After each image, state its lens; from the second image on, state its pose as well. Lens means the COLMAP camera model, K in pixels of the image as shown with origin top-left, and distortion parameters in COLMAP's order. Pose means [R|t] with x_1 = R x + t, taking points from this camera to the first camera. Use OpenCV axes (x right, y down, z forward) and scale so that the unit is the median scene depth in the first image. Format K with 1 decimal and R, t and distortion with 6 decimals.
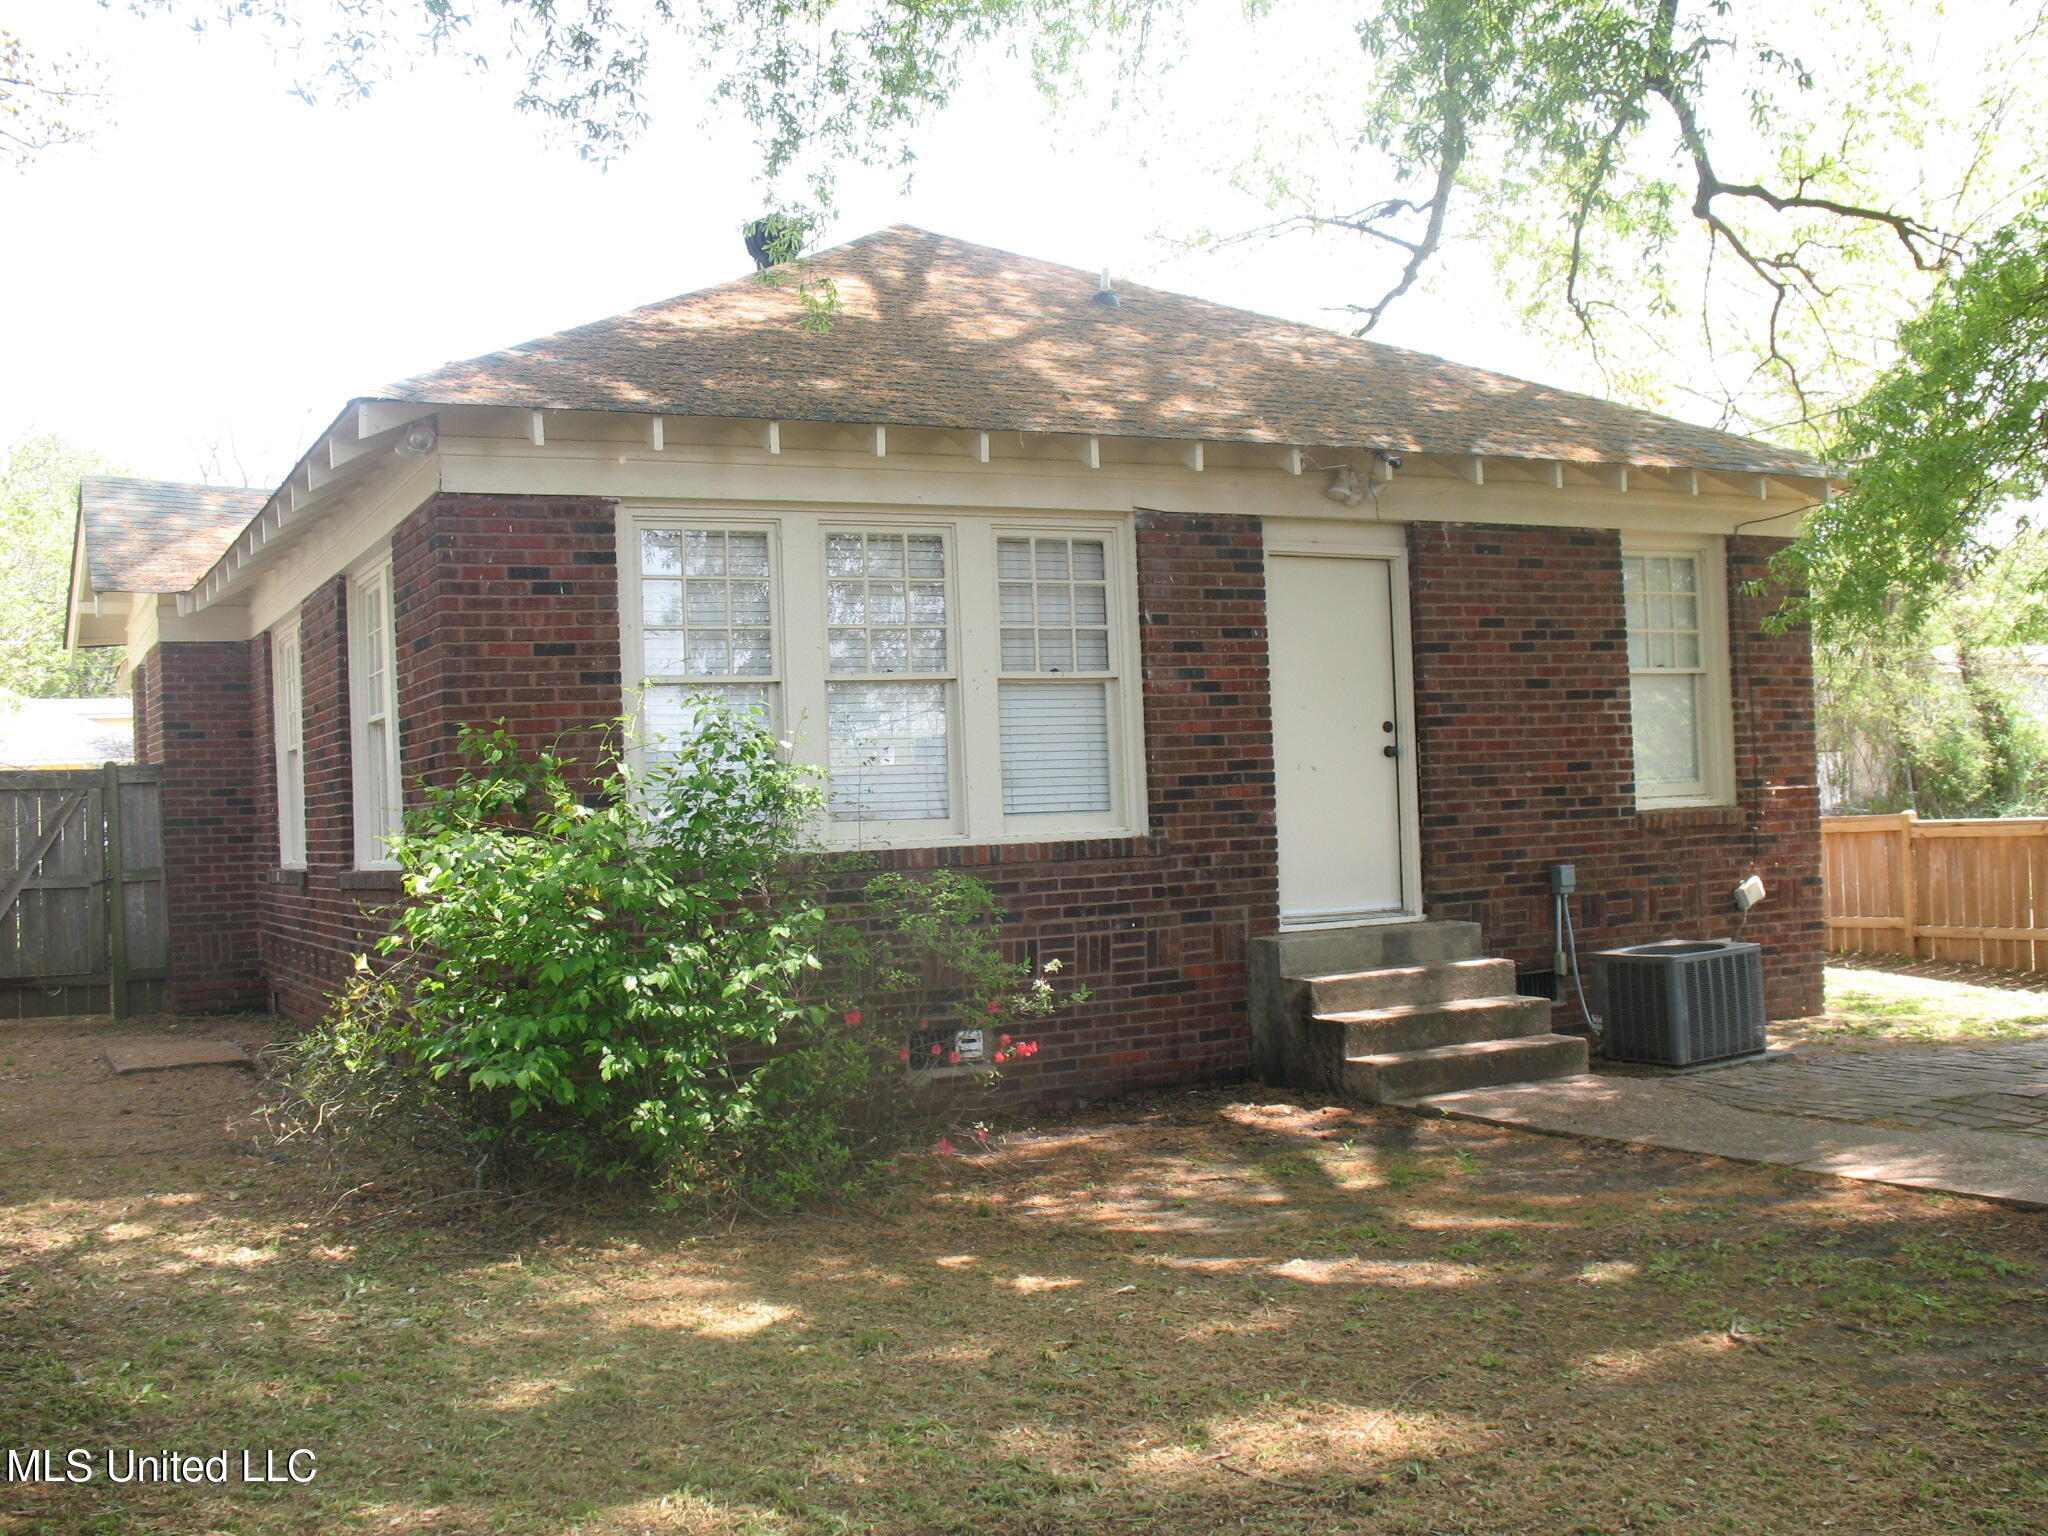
lens RADIAL K [[2116.0, 0, 1024.0], [0, 2116.0, 768.0], [0, 0, 1]] dist [-0.192910, 0.215336]
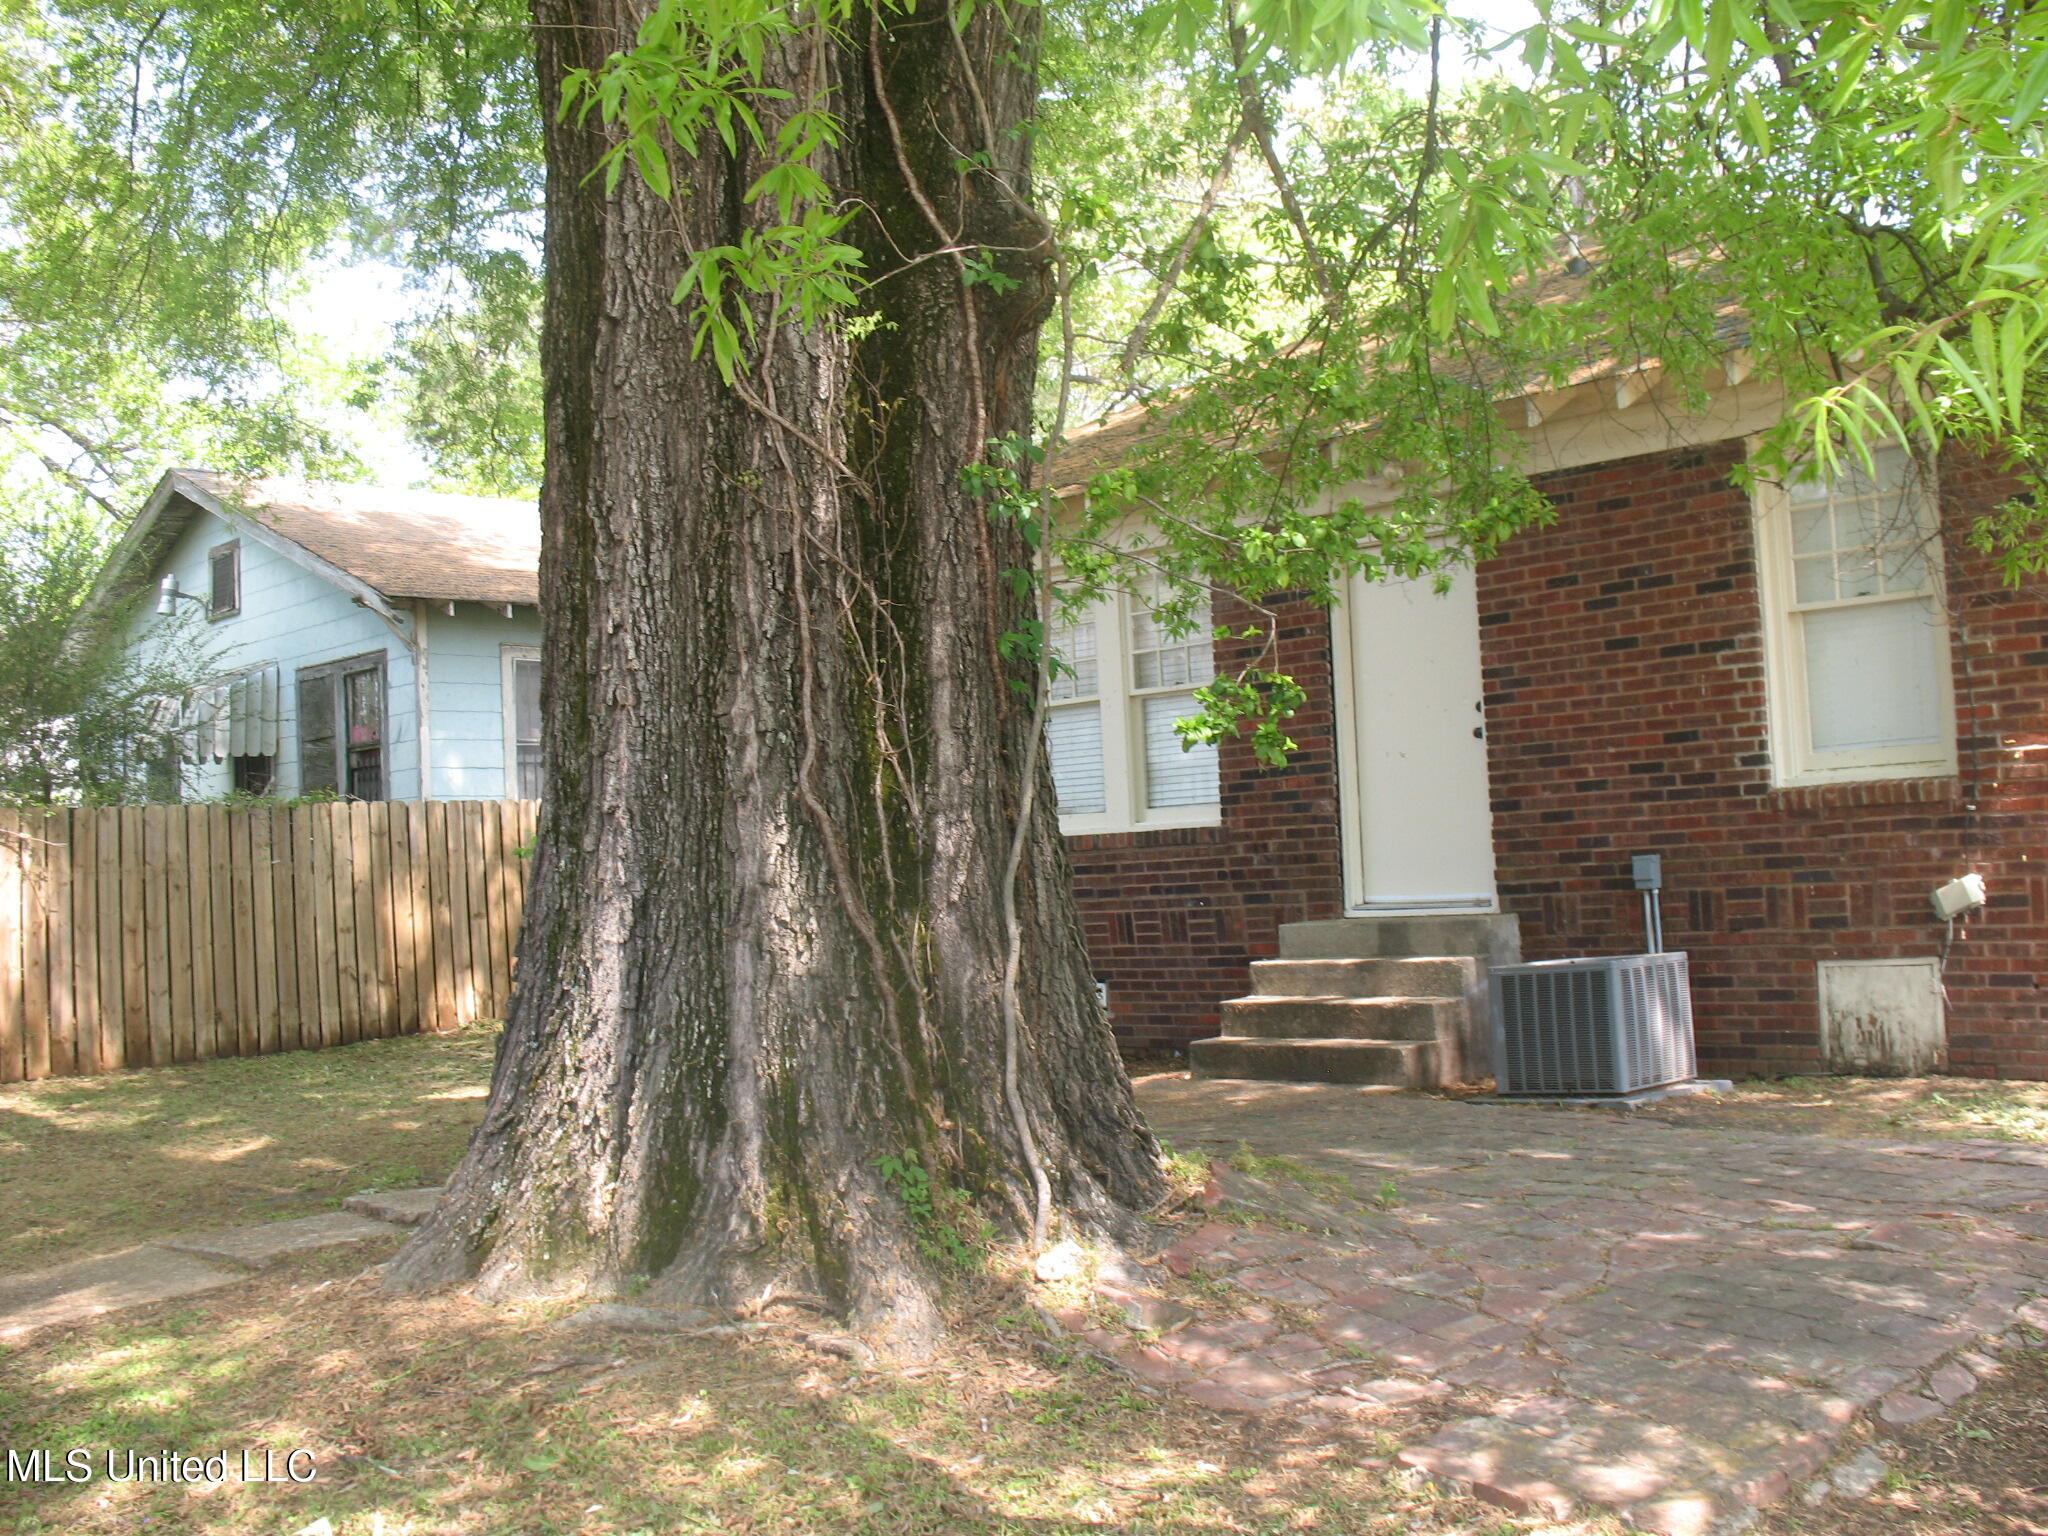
lens RADIAL K [[2116.0, 0, 1024.0], [0, 2116.0, 768.0], [0, 0, 1]] dist [-0.192910, 0.215336]
pose [[0.300008, -0.022376, -0.953674, 0.985434], [0.052062, 0.998619, -0.007053, 0.003853], [0.952515, -0.047534, 0.300758, 0.506774]]
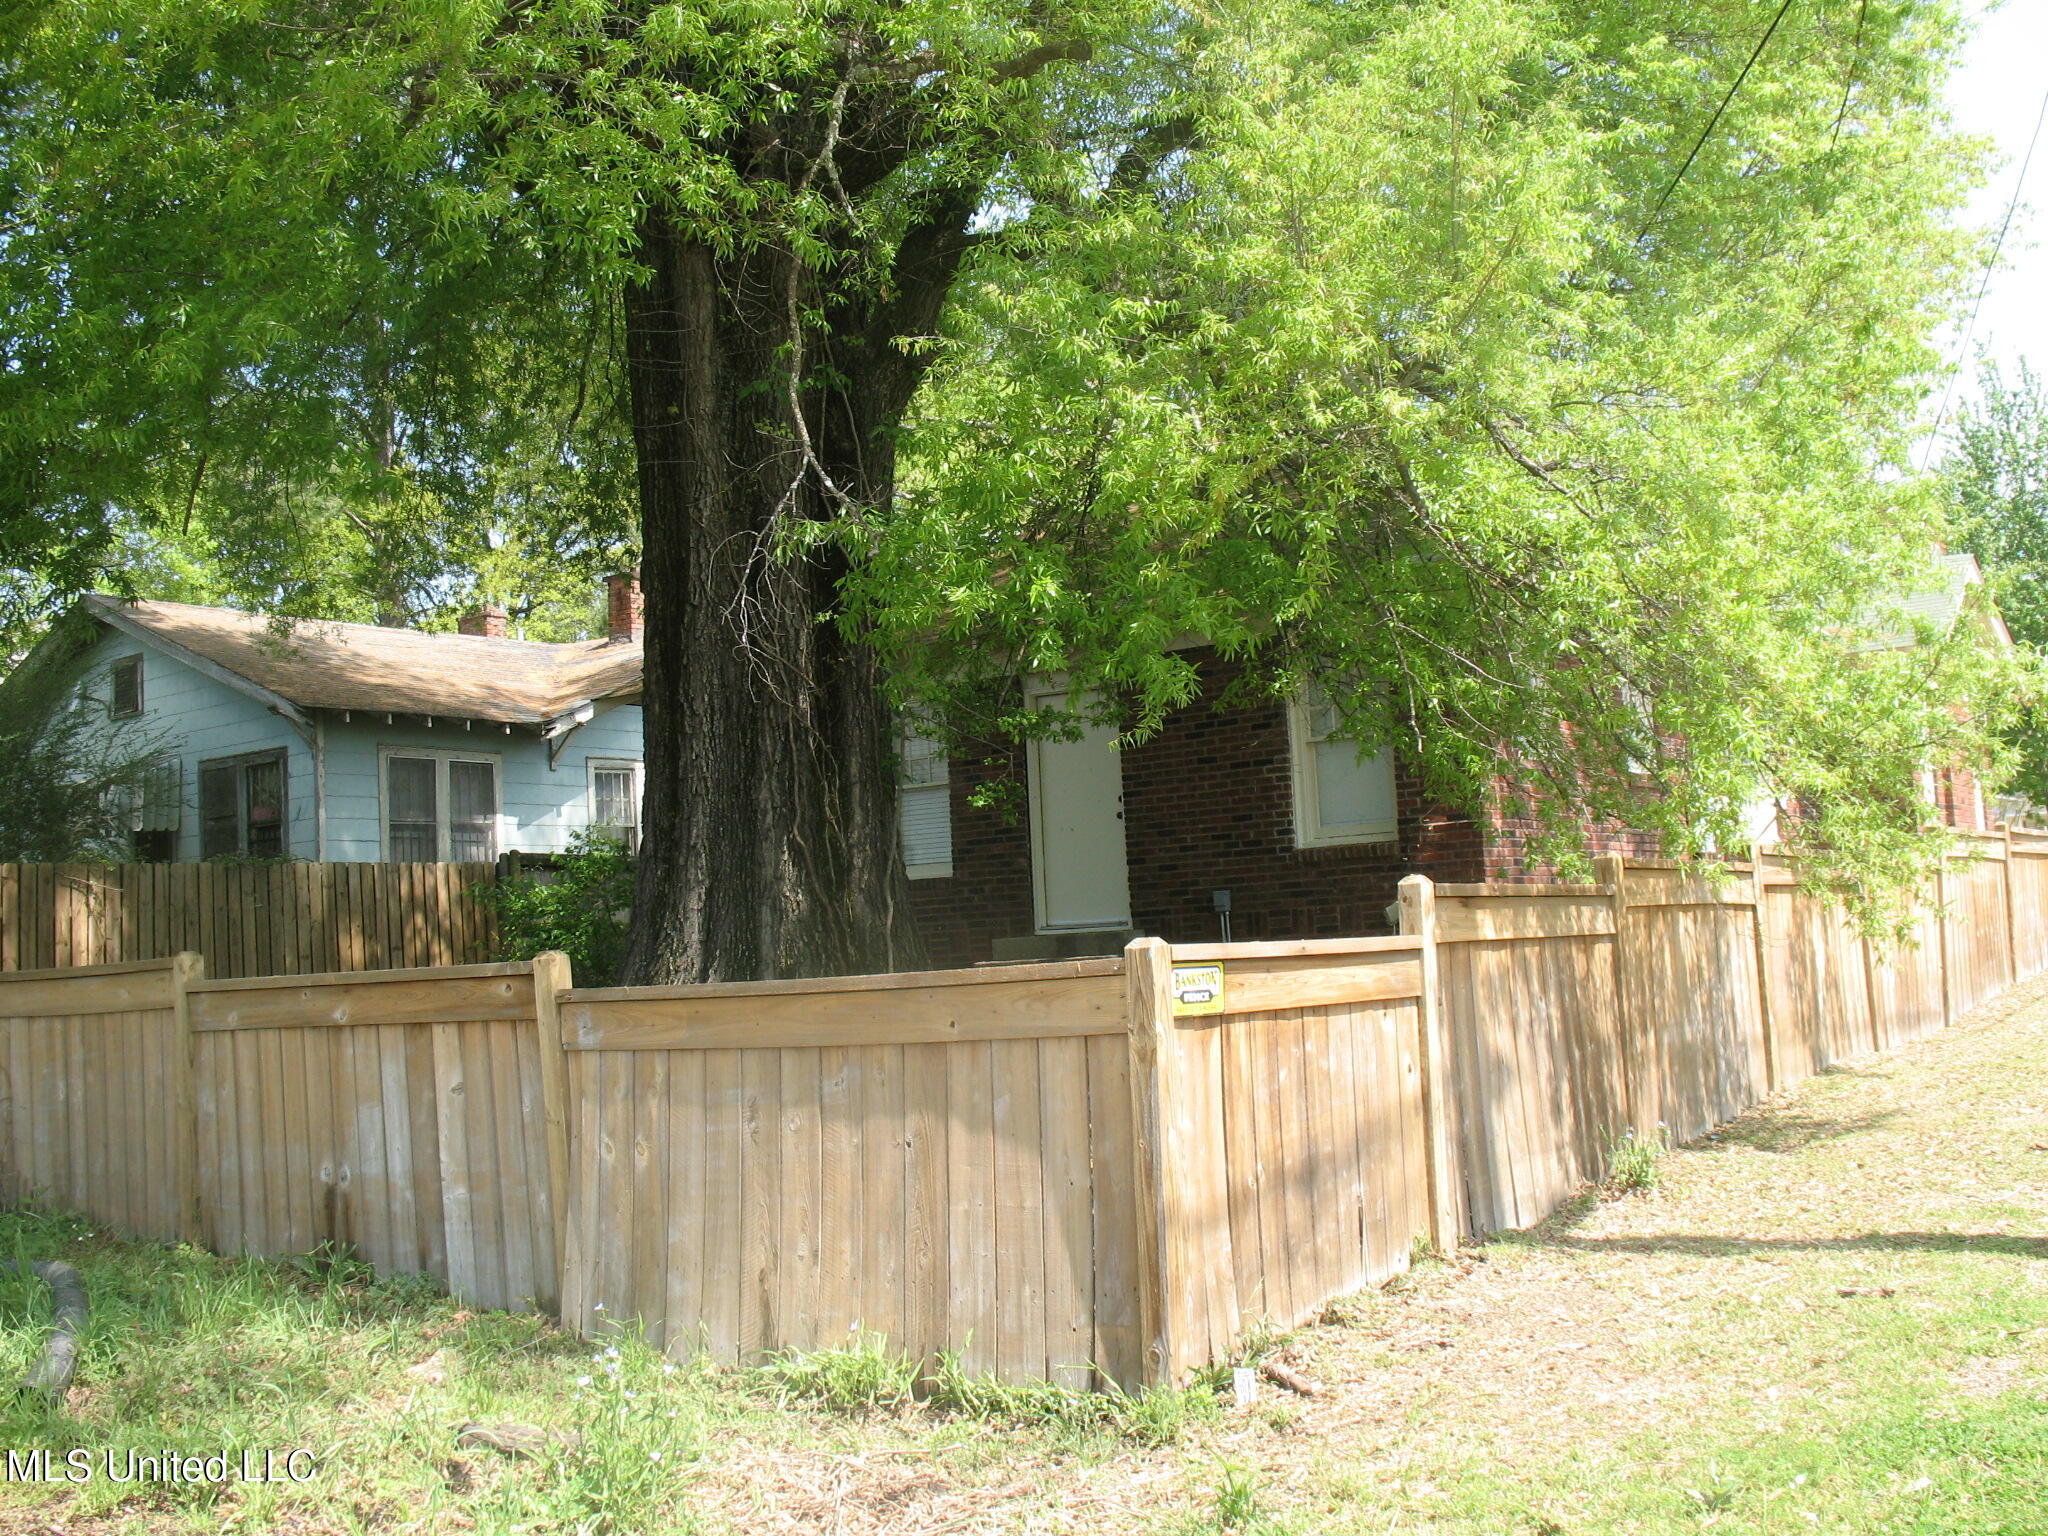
lens RADIAL K [[2116.0, 0, 1024.0], [0, 2116.0, 768.0], [0, 0, 1]] dist [-0.192910, 0.215336]
pose [[0.443971, -0.060418, -0.894002, 1.442992], [0.049685, 0.997849, -0.042762, 0.018658], [0.894662, -0.025434, 0.446018, 0.266040]]
